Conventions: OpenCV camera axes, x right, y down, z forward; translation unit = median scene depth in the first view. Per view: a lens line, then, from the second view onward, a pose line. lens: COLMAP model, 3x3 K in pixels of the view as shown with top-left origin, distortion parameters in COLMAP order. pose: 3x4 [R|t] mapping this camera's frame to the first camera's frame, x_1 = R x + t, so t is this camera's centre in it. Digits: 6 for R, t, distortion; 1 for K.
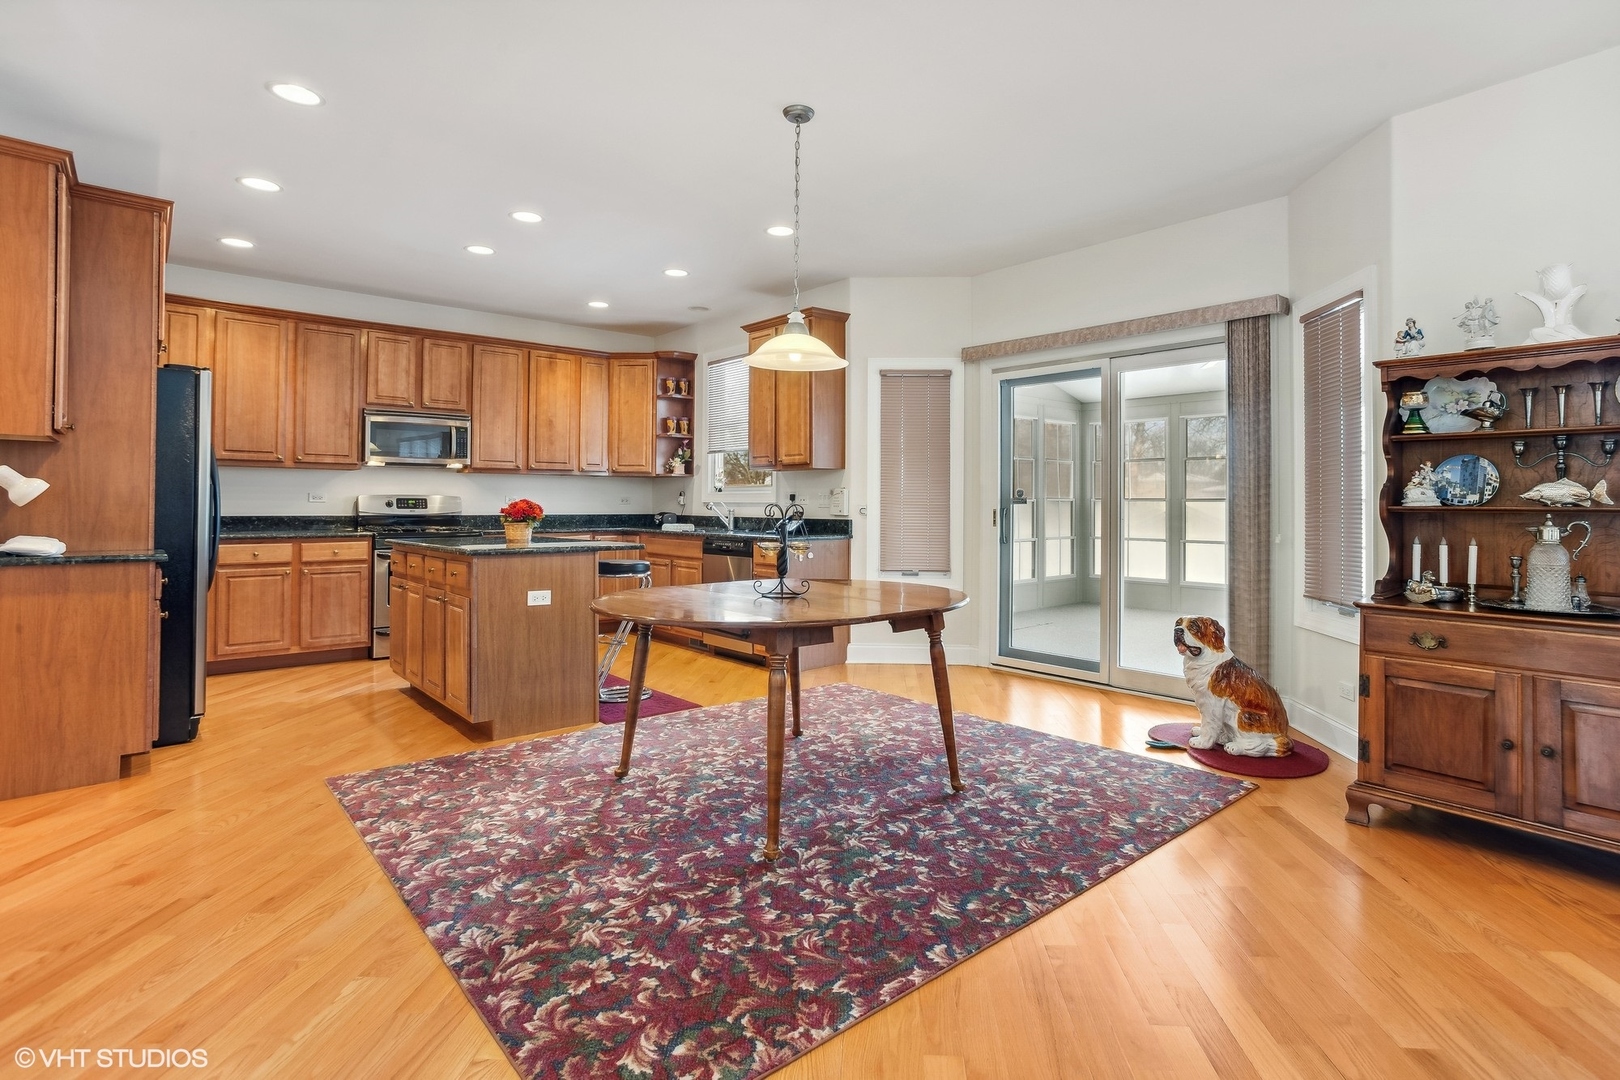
lens RADIAL K [[834.2, 0, 867.8], [0, 834.2, 495.2], [0, 0, 1]] dist [-0.094086, 0.041836]
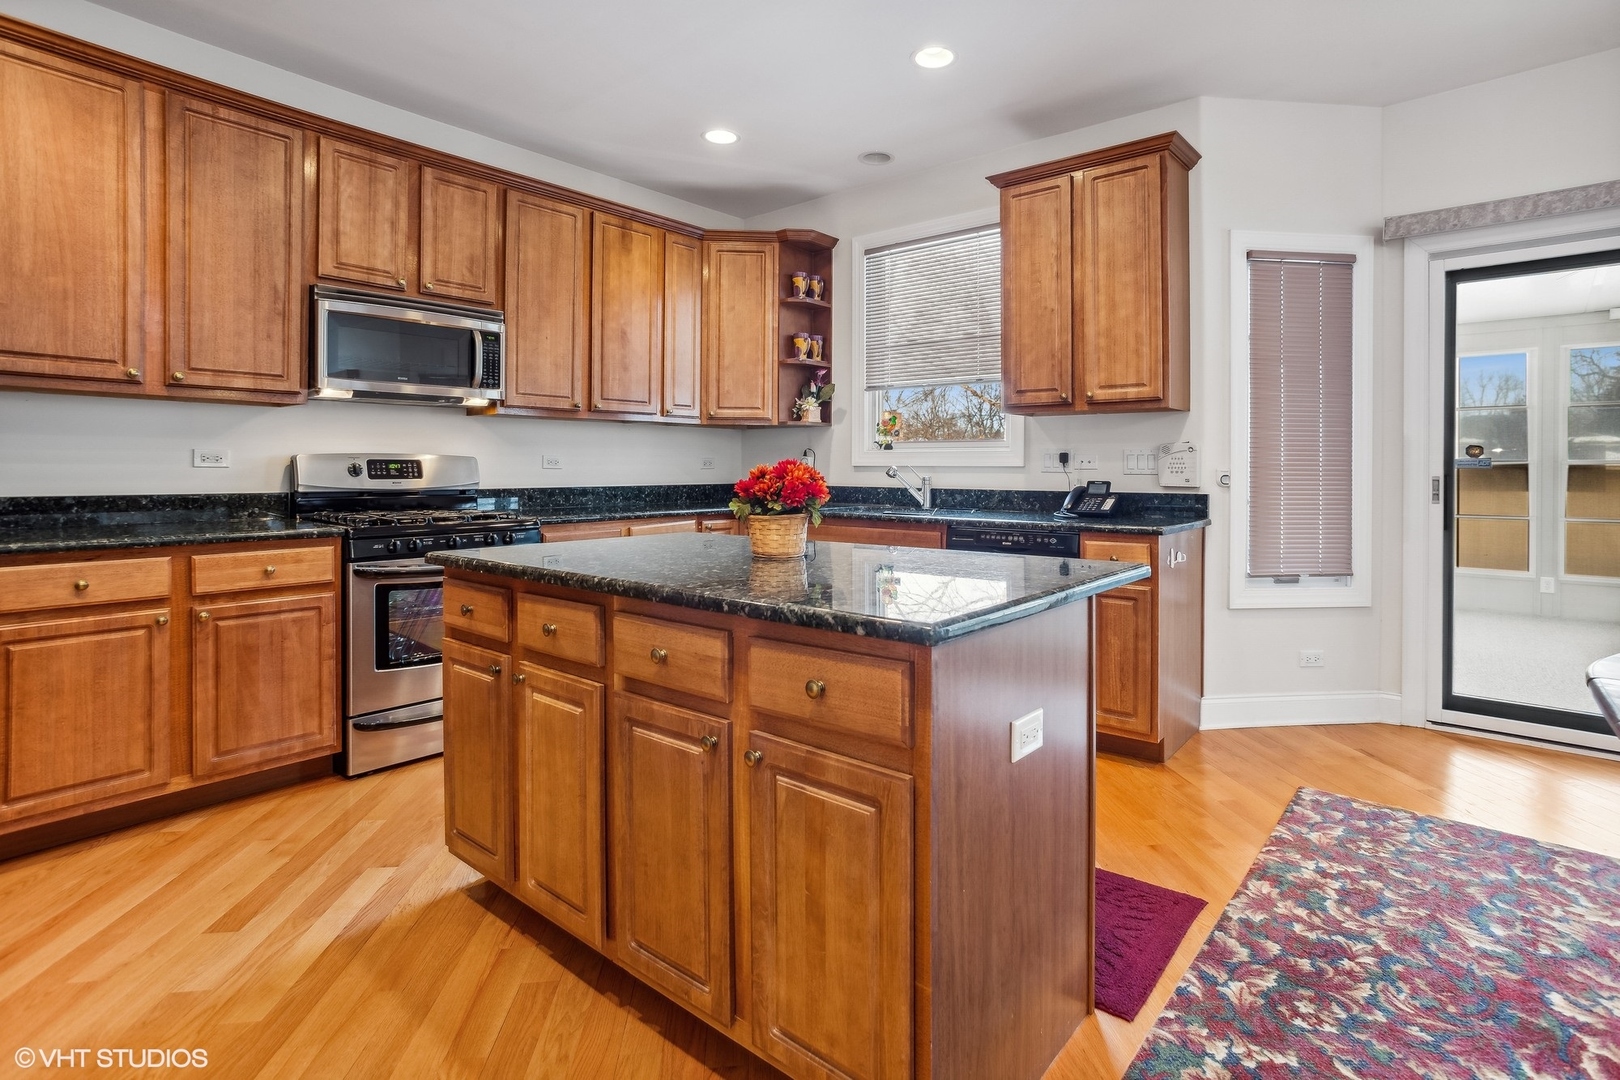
lens RADIAL K [[794.9, 0, 821.6], [0, 794.9, 474.8], [0, 0, 1]] dist [-0.064097, 0.033964]
pose [[0.991462, -0.002852, 0.130365, -0.364830], [0.000080, 0.999774, 0.021264, 0.002828], [-0.130396, -0.021073, 0.991238, 0.462671]]
